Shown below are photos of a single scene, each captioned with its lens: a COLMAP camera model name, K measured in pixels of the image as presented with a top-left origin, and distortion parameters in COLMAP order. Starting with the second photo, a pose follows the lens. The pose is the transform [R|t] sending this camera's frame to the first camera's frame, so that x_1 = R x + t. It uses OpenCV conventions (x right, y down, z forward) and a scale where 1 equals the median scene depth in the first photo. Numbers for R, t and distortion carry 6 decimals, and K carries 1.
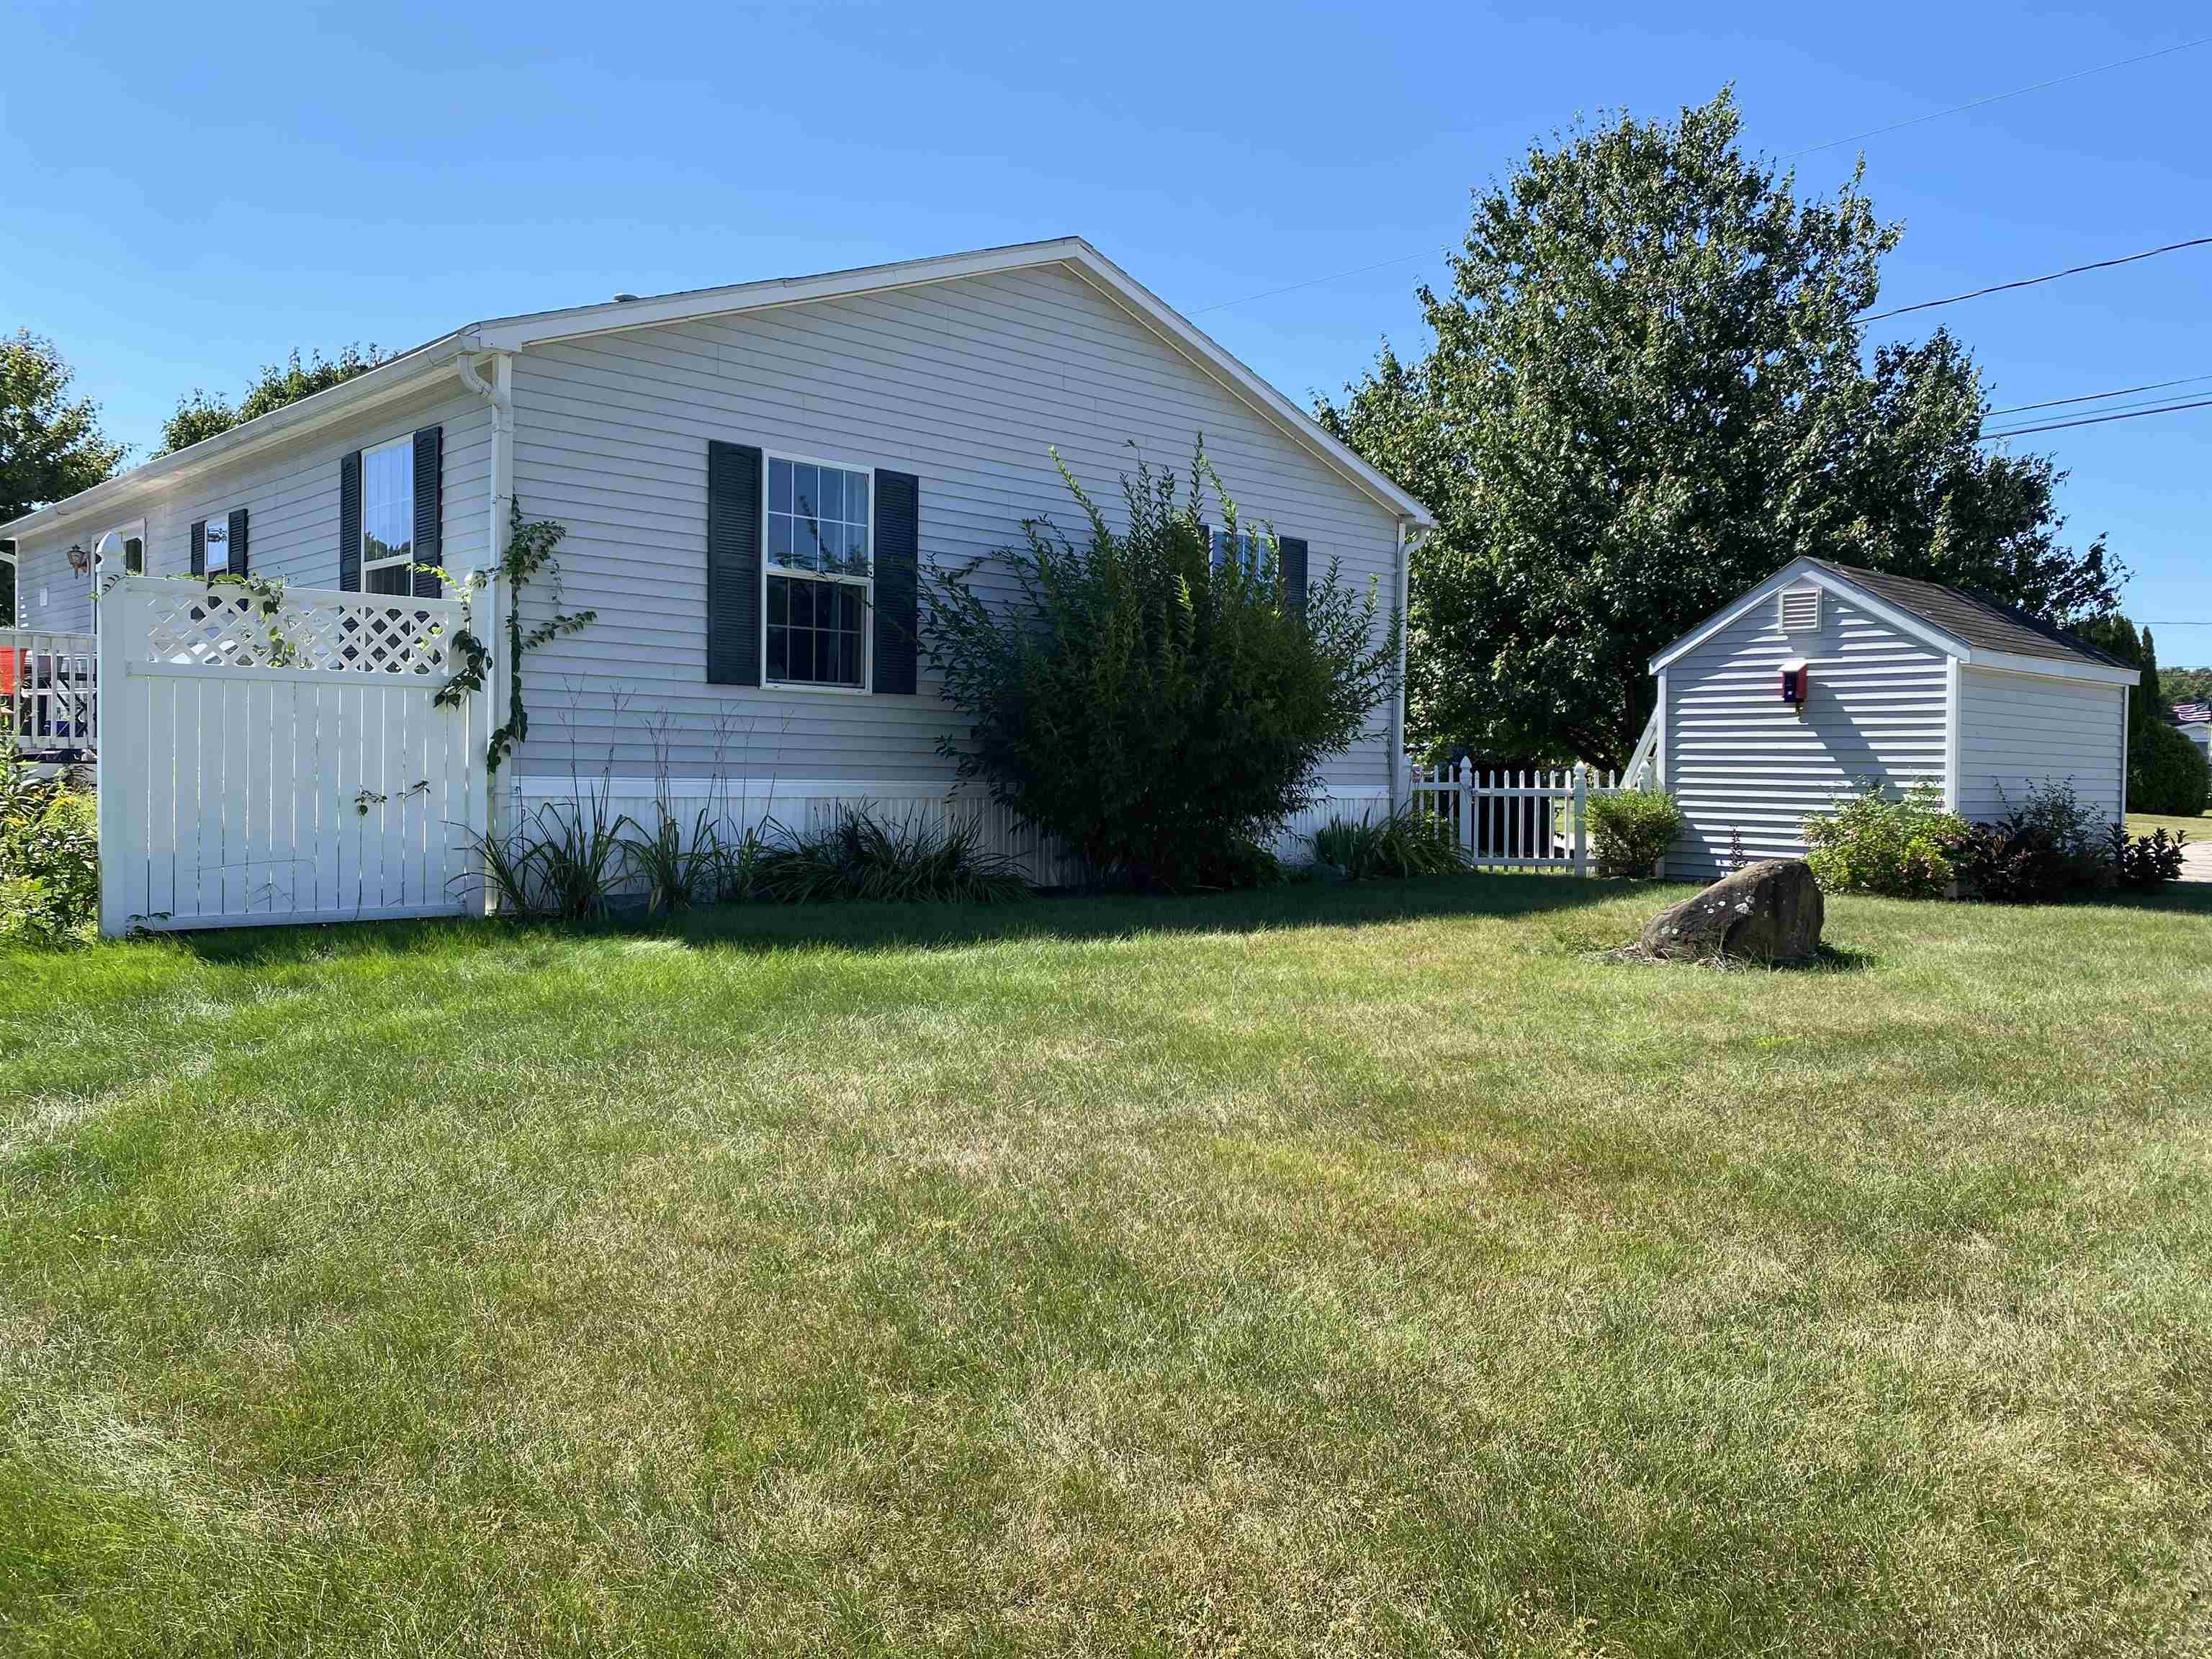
lens RADIAL K [[1685.1, 0, 1106.0], [0, 1685.1, 829.5], [0, 0, 1]] dist [0.080157, -0.137058]
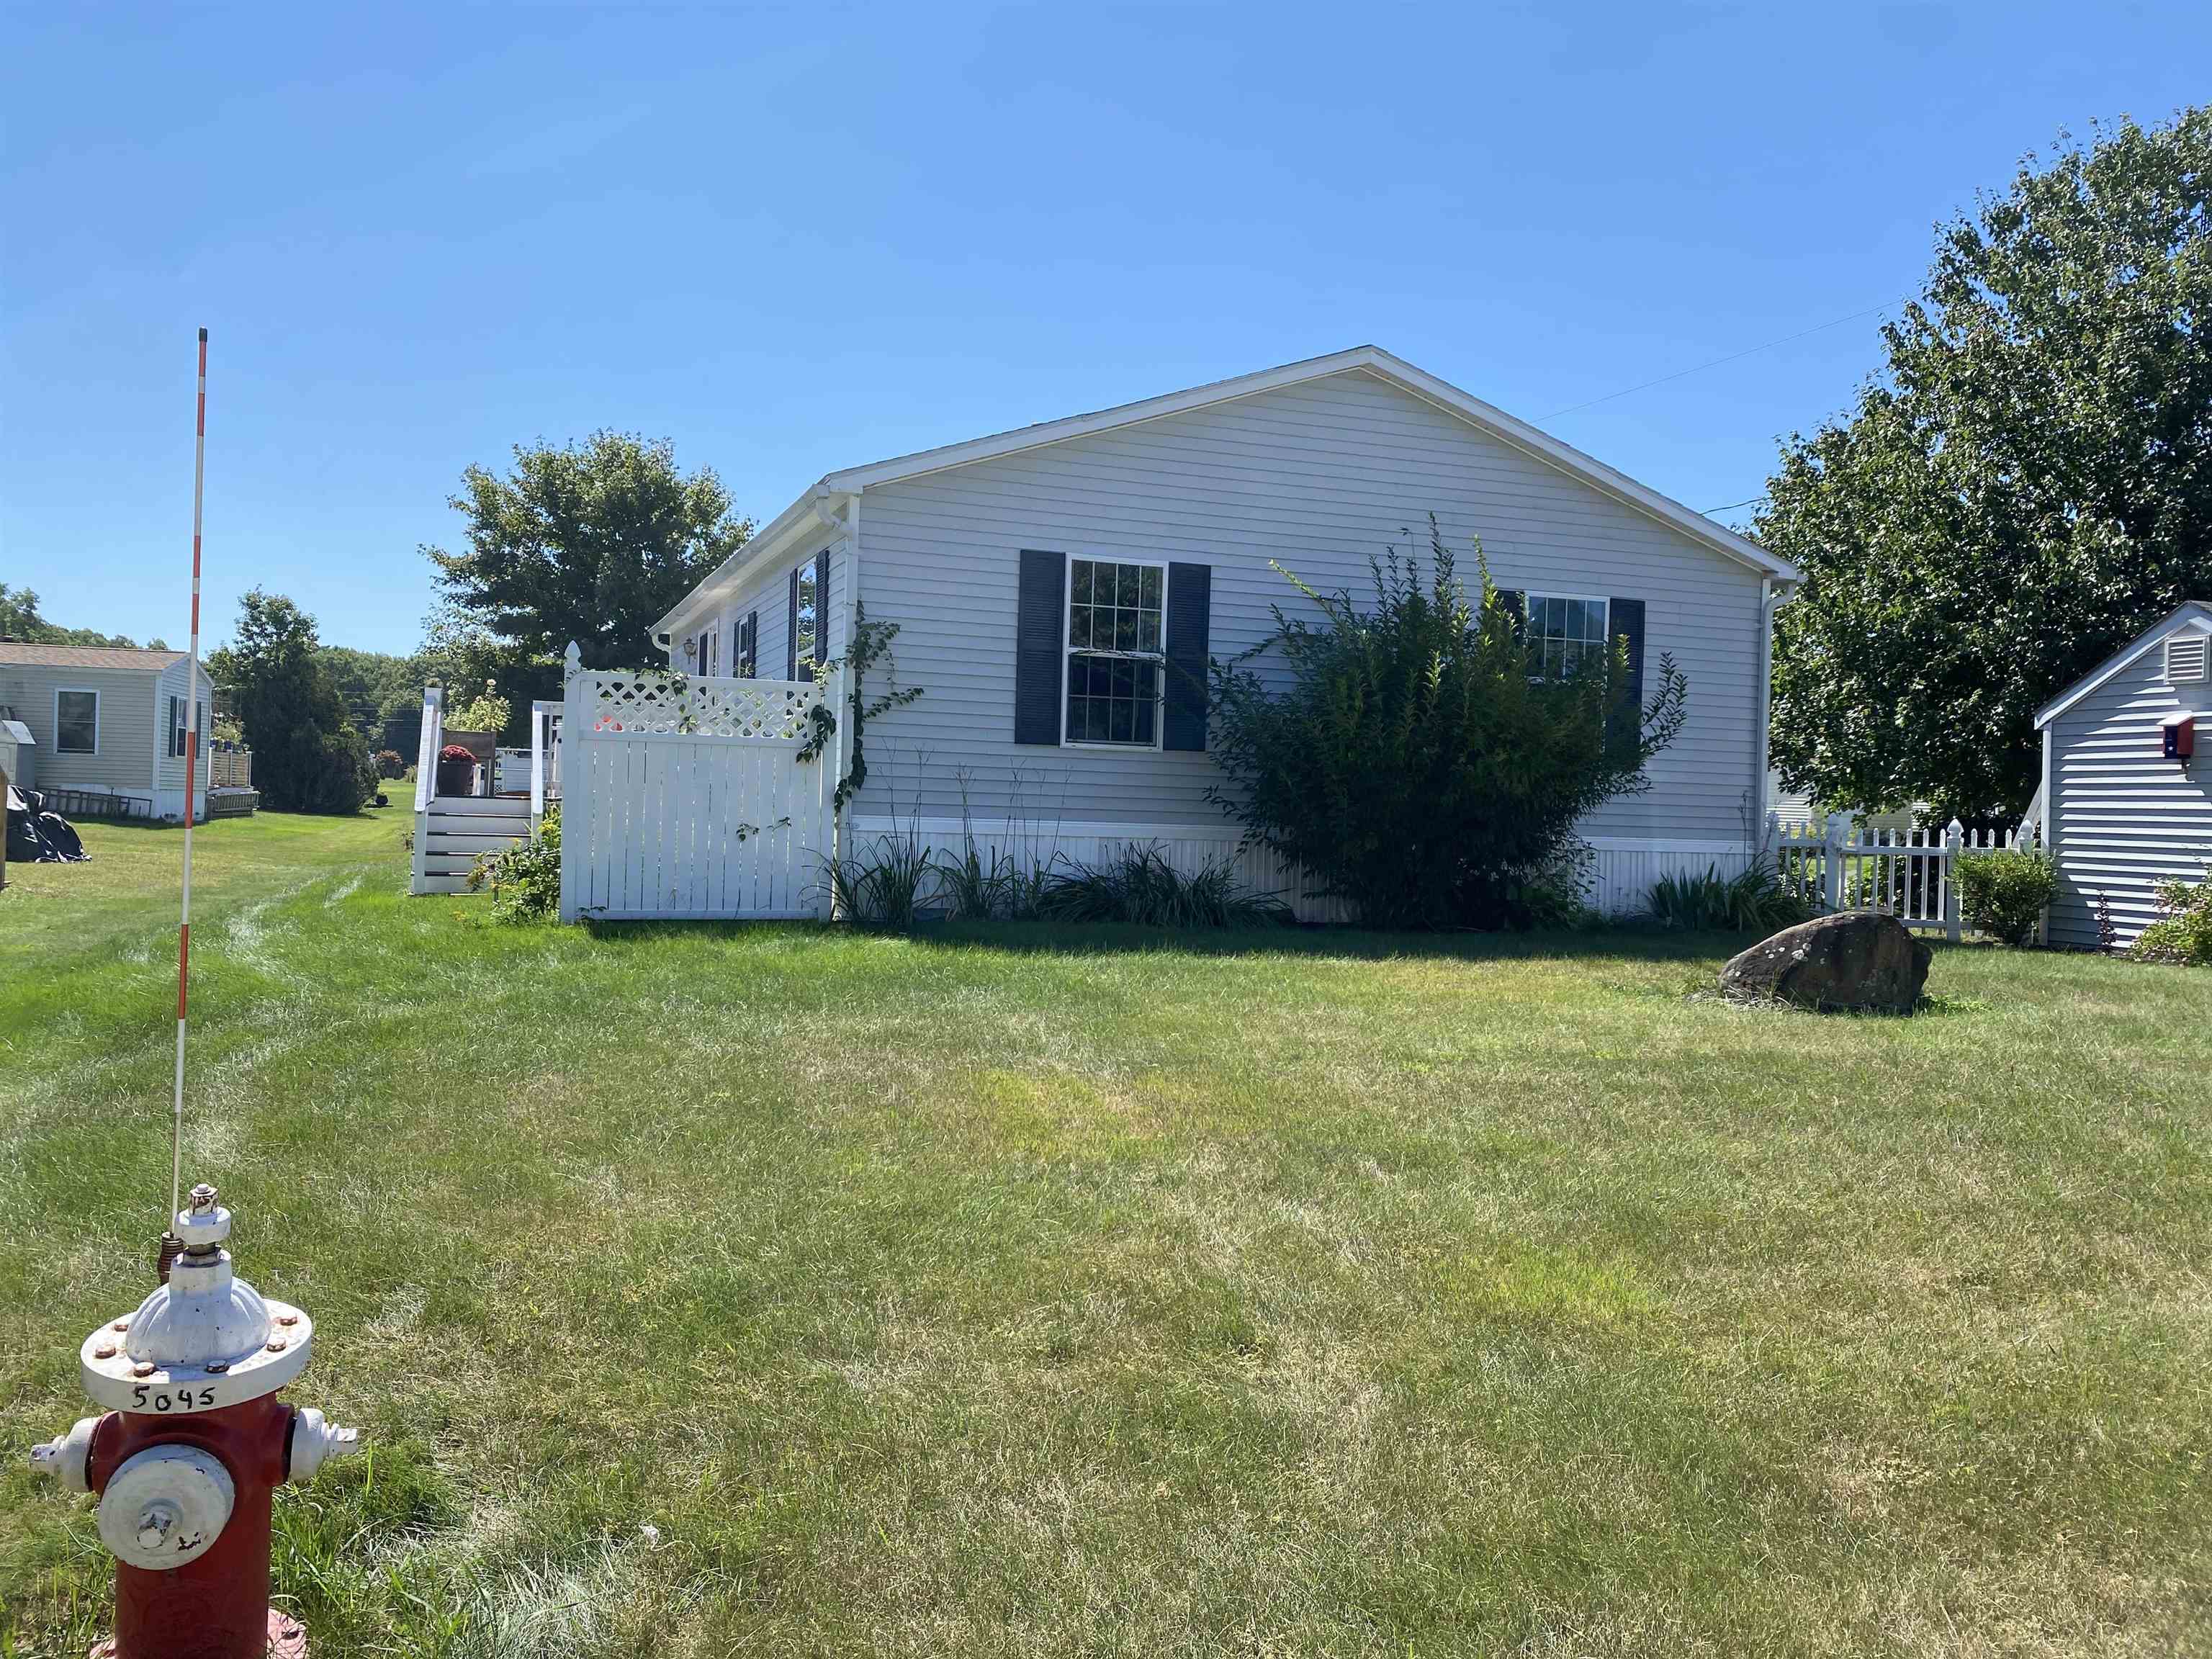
lens RADIAL K [[1692.1, 0, 1103.8], [0, 1692.1, 832.8], [0, 0, 1]] dist [0.103231, -0.150363]
pose [[0.919762, 0.018139, -0.392056, 0.291761], [-0.029932, 0.999264, -0.023987, 0.006837], [0.391332, 0.033798, 0.919629, -0.109125]]
